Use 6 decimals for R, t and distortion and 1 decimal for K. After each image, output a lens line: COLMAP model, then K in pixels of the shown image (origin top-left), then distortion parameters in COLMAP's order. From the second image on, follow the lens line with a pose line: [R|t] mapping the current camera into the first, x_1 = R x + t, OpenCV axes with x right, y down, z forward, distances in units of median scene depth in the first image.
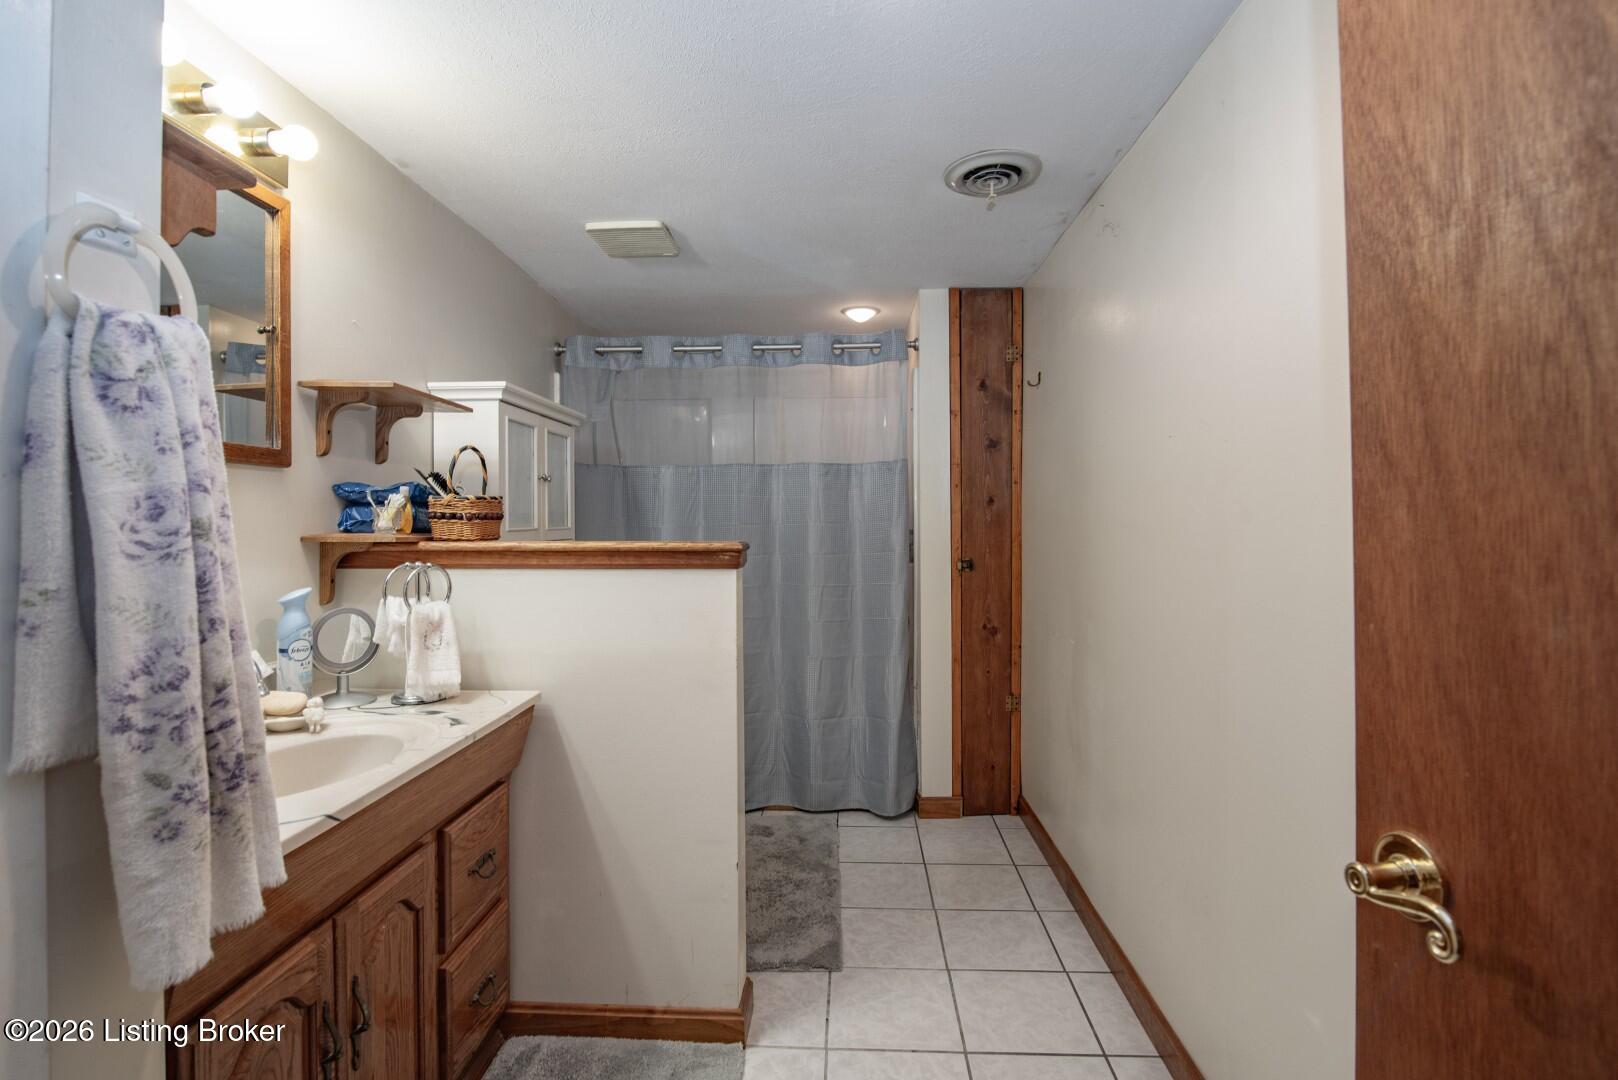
lens RADIAL K [[746.2, 0, 807.6], [0, 746.2, 526.7], [0, 0, 1]] dist [-0.018387, 0.000935]
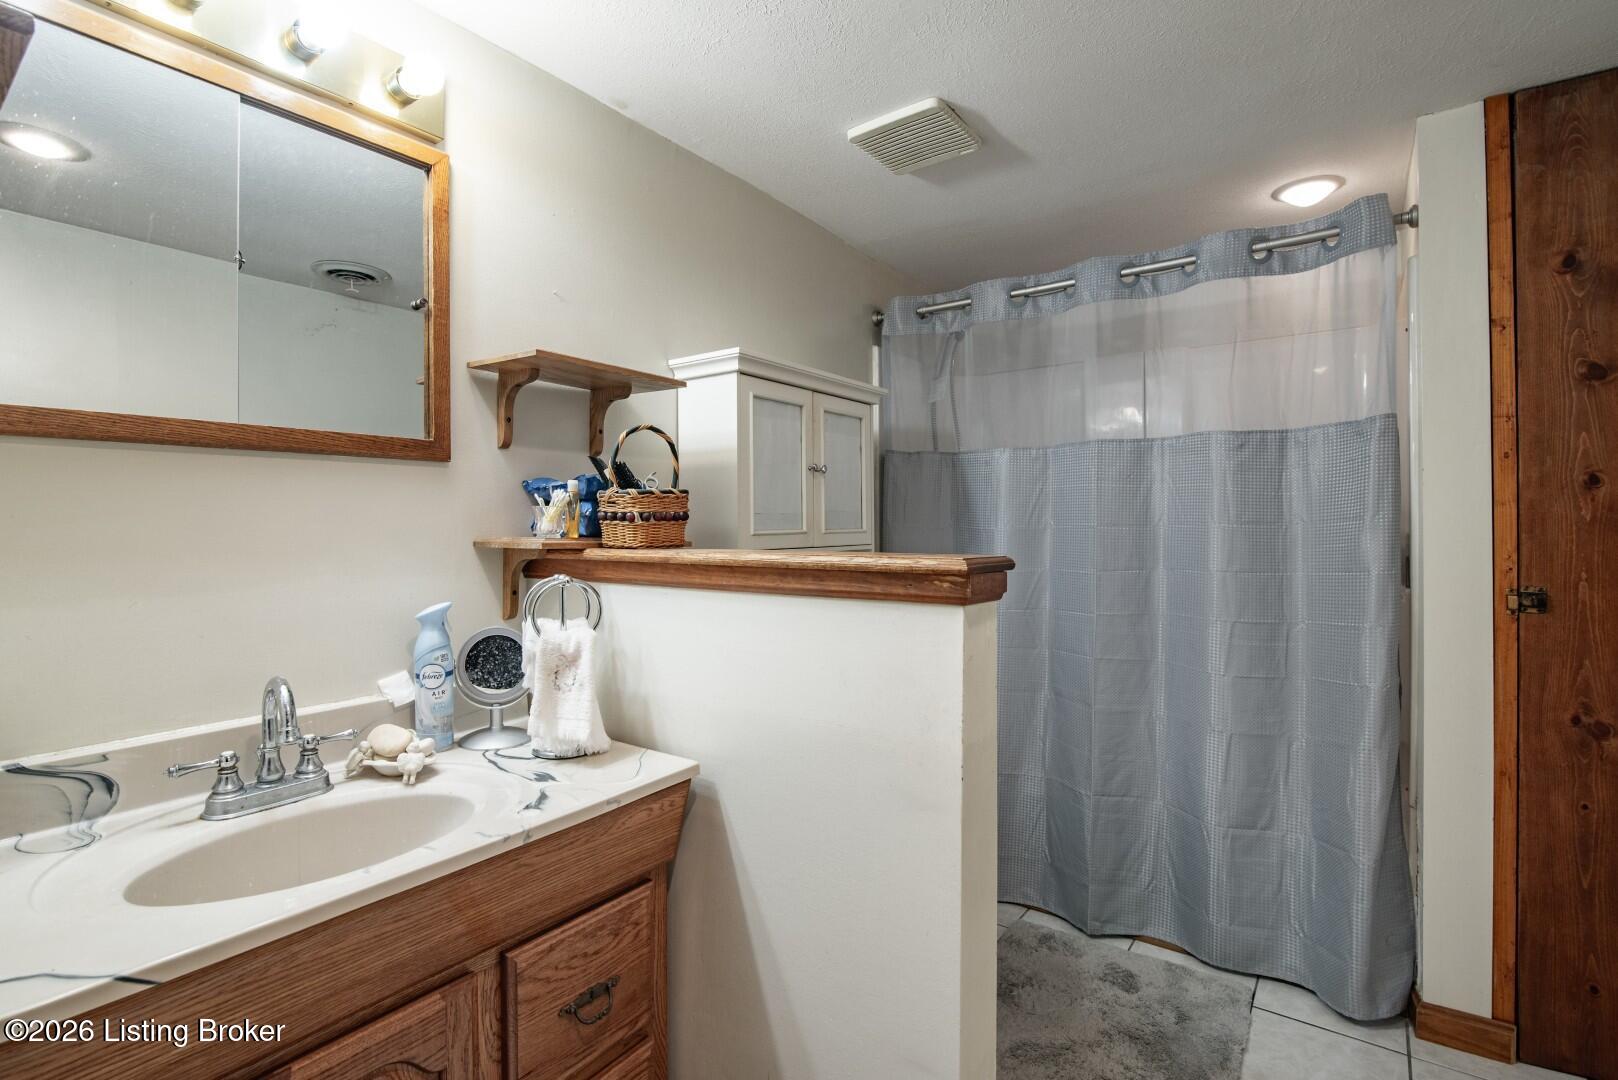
lens RADIAL K [[746.2, 0, 812.9], [0, 746.2, 526.6], [0, 0, 1]] dist [-0.018387, 0.000935]
pose [[0.835165, 0.000236, -0.550000, 0.072283], [-0.001115, 0.999999, -0.001265, -0.001585], [0.549999, 0.001669, 0.835164, 0.274631]]
